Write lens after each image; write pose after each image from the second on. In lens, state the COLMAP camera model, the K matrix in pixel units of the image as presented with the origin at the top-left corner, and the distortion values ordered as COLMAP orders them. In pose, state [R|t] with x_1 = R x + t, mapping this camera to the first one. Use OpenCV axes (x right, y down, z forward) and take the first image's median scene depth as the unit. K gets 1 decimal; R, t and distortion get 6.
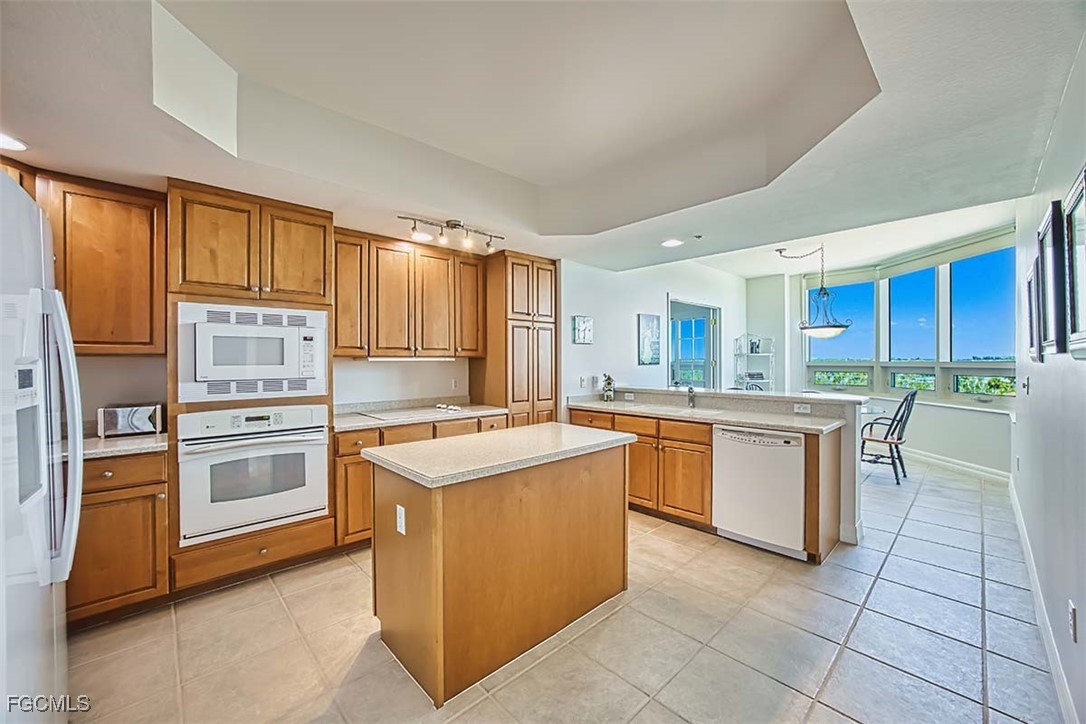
lens RADIAL K [[423.3, 0, 535.7], [0, 423.3, 361.0], [0, 0, 1]] dist [-0.023885, 0.000316]
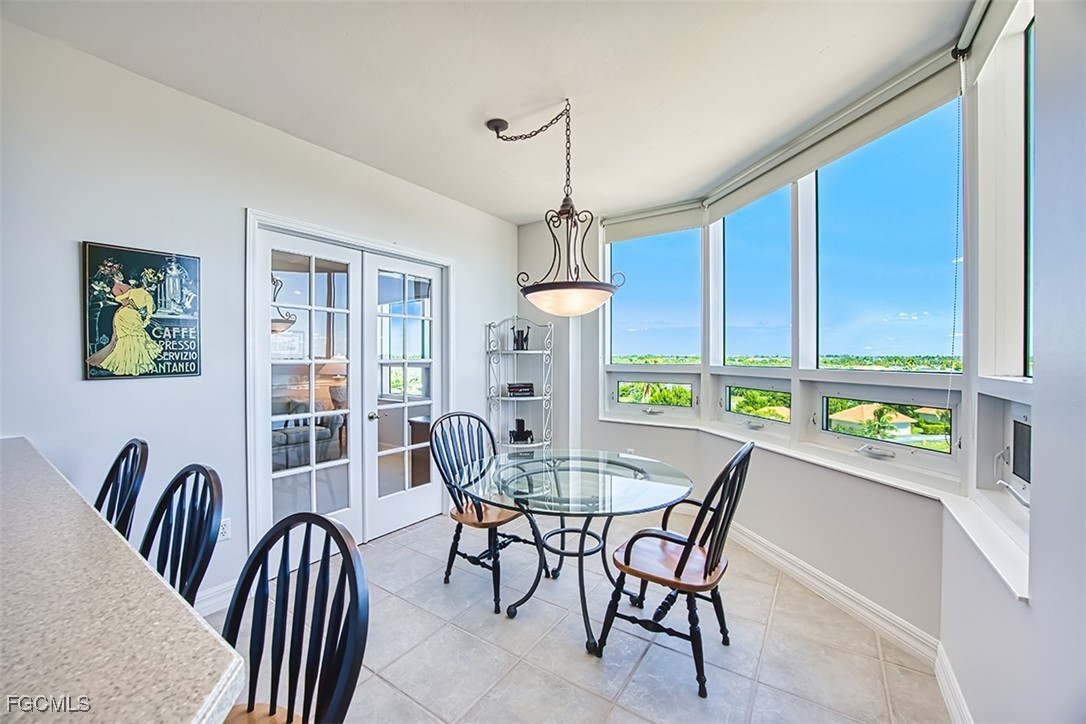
lens RADIAL K [[433.9, 0, 518.1], [0, 433.9, 357.7], [0, 0, 1]] dist [-0.016400, 0.000333]
pose [[0.979709, 0.008660, 0.200239, 1.070837], [-0.010452, 0.999914, 0.007896, -0.032905], [-0.200153, -0.009829, 0.979715, 1.111267]]
